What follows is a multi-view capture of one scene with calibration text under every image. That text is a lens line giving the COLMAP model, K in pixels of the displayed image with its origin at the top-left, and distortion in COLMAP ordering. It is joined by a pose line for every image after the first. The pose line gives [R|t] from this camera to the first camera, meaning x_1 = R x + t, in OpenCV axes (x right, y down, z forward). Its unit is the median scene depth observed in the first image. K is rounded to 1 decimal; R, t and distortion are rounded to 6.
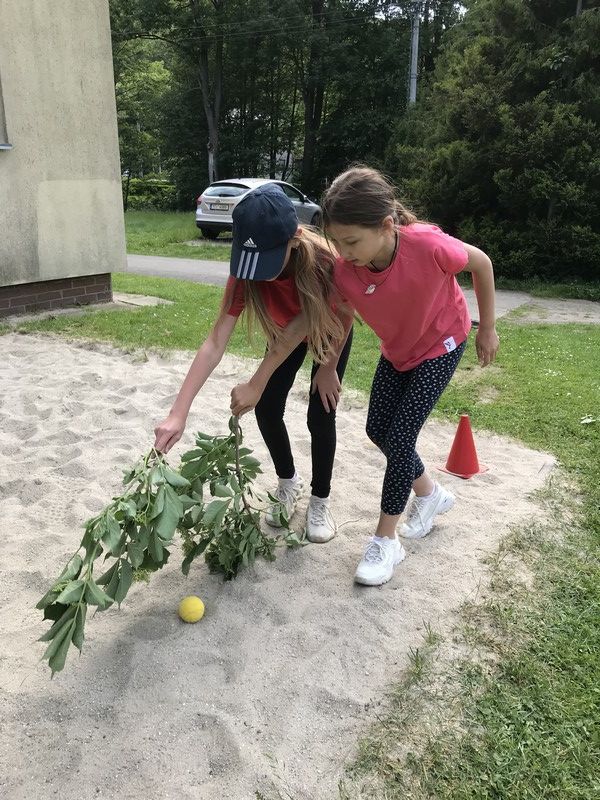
lens RADIAL K [[648.5, 0, 297.2], [0, 648.5, 410.6], [0, 0, 1]] dist [0.006967, -0.009320]
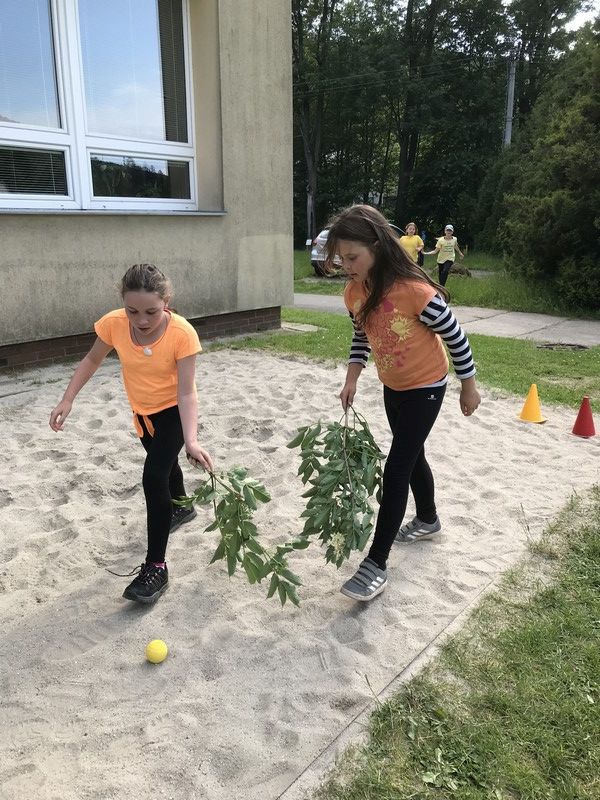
lens RADIAL K [[648.5, 0, 297.2], [0, 648.5, 410.6], [0, 0, 1]] dist [0.006967, -0.009320]
pose [[0.991990, 0.020088, -0.124708, -0.060222], [-0.026477, 0.998409, -0.049783, 0.036311], [0.123510, 0.052686, 0.990944, -0.159229]]
